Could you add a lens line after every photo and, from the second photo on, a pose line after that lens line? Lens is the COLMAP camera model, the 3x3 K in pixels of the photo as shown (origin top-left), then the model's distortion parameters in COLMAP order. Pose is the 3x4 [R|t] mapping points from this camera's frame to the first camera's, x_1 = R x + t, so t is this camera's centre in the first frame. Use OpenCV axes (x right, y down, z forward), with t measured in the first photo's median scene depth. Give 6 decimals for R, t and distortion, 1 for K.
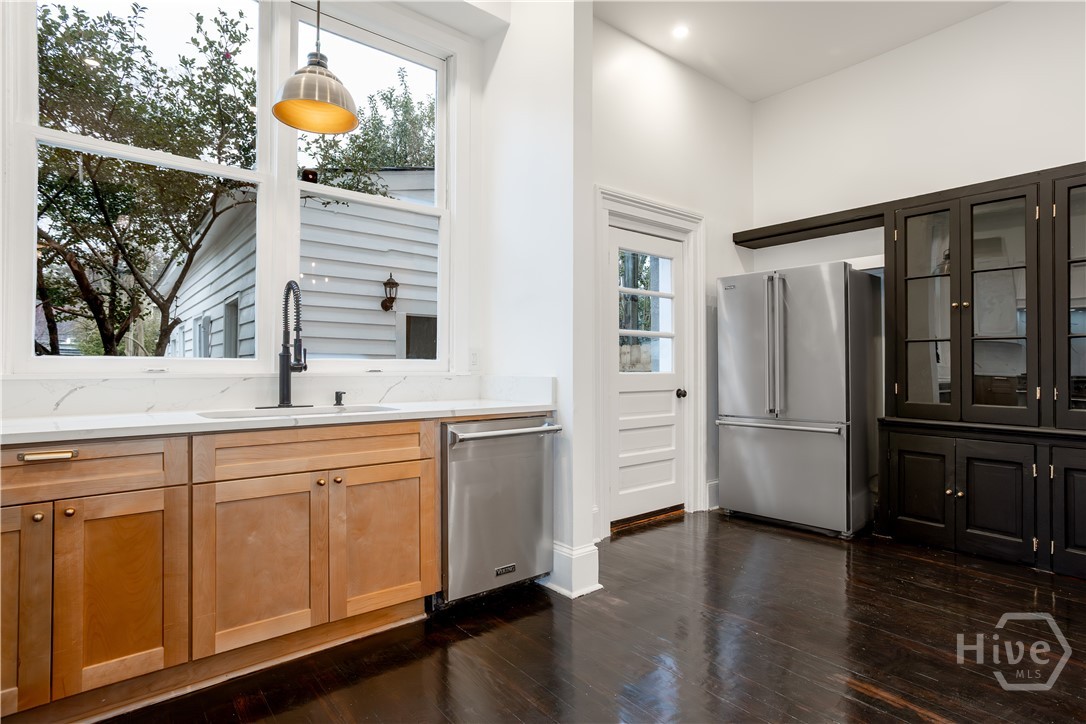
lens RADIAL K [[568.3, 0, 546.0], [0, 568.3, 360.7], [0, 0, 1]] dist [-0.007151, 0.002032]
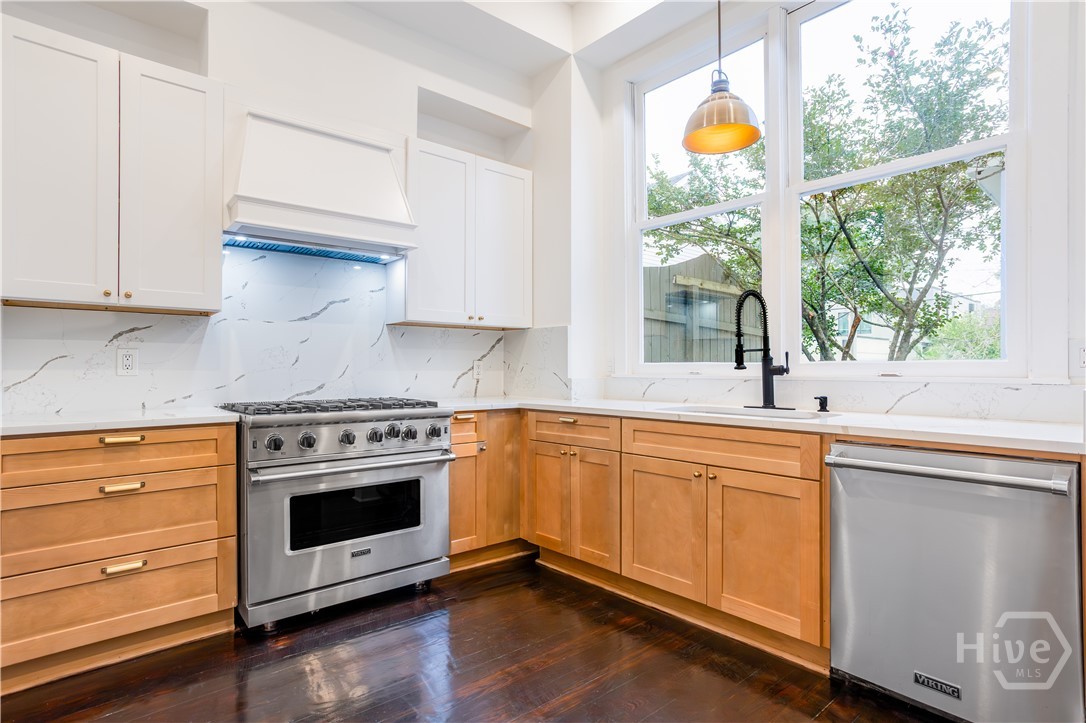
lens RADIAL K [[549.2, 0, 540.5], [0, 549.2, 361.2], [0, 0, 1]] dist [-0.012794, 0.001619]
pose [[0.027931, -0.014090, -0.999511, 0.489212], [0.012944, 0.999822, -0.013733, 0.002589], [0.999526, -0.012554, 0.028109, 0.484072]]
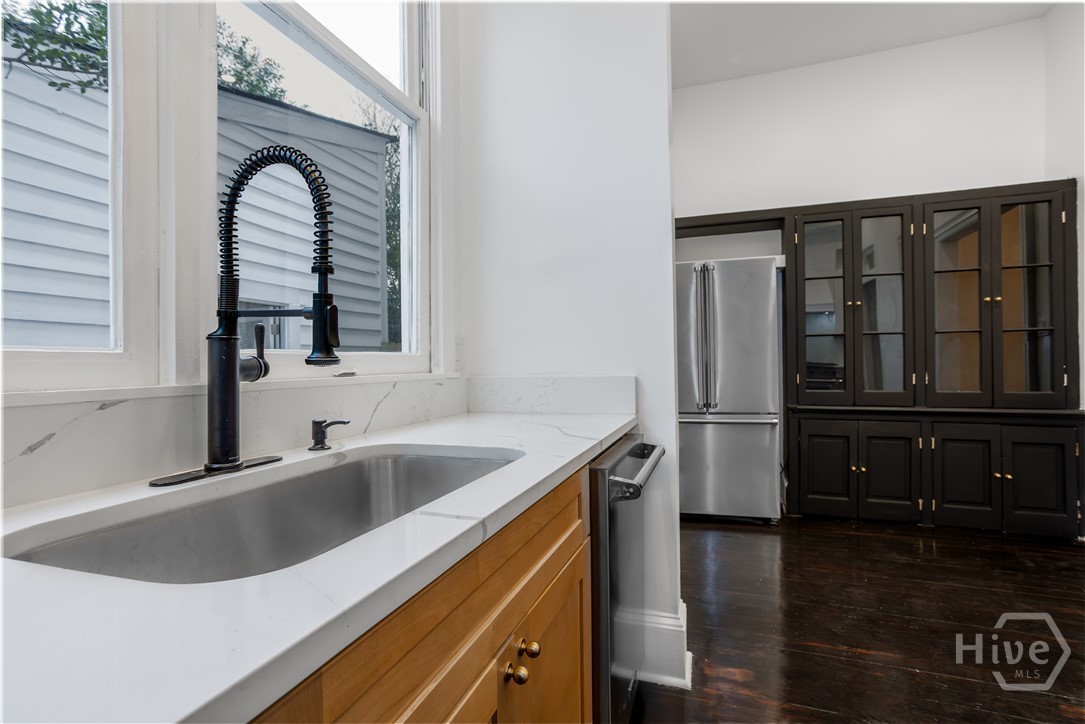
lens RADIAL K [[513.8, 0, 540.5], [0, 513.8, 363.2], [0, 0, 1]] dist [-0.002933, 0.000738]
pose [[0.852281, -0.013192, 0.522919, -0.404675], [0.008825, 0.999902, 0.010842, 0.004775], [-0.523010, -0.004626, 0.852314, 0.510726]]
